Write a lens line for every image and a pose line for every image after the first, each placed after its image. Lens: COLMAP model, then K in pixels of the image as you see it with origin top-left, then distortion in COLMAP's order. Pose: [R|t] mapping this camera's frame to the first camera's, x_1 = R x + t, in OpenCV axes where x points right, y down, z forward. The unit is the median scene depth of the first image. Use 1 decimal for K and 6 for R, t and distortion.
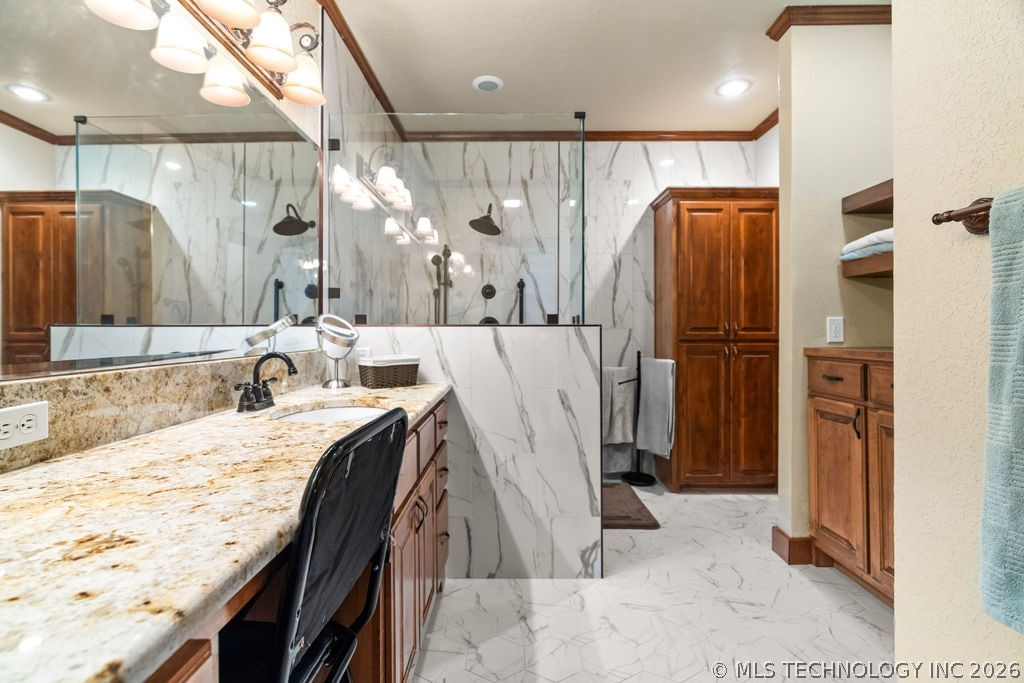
lens RADIAL K [[476.5, 0, 517.9], [0, 476.5, 331.2], [0, 0, 1]] dist [-0.012754, 0.003549]
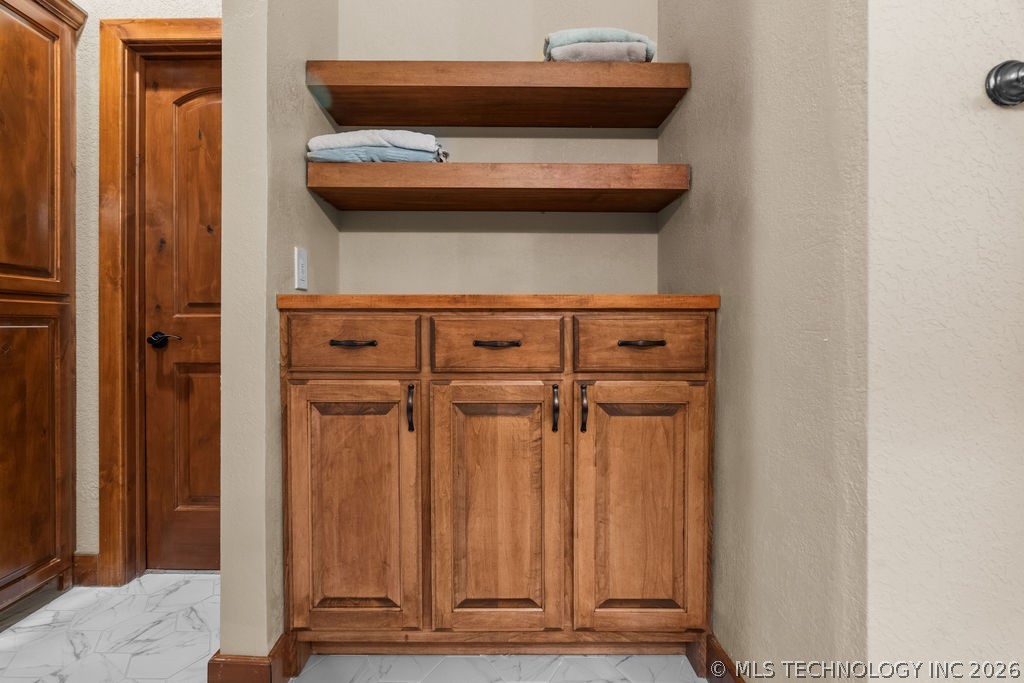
lens RADIAL K [[476.5, 0, 498.9], [0, 476.5, 320.0], [0, 0, 1]] dist [-0.012754, 0.003549]
pose [[0.013070, 0.001101, 0.999914, 0.063000], [-0.002788, 0.999996, -0.001065, 0.068949], [-0.999911, -0.002774, 0.013073, 0.804307]]
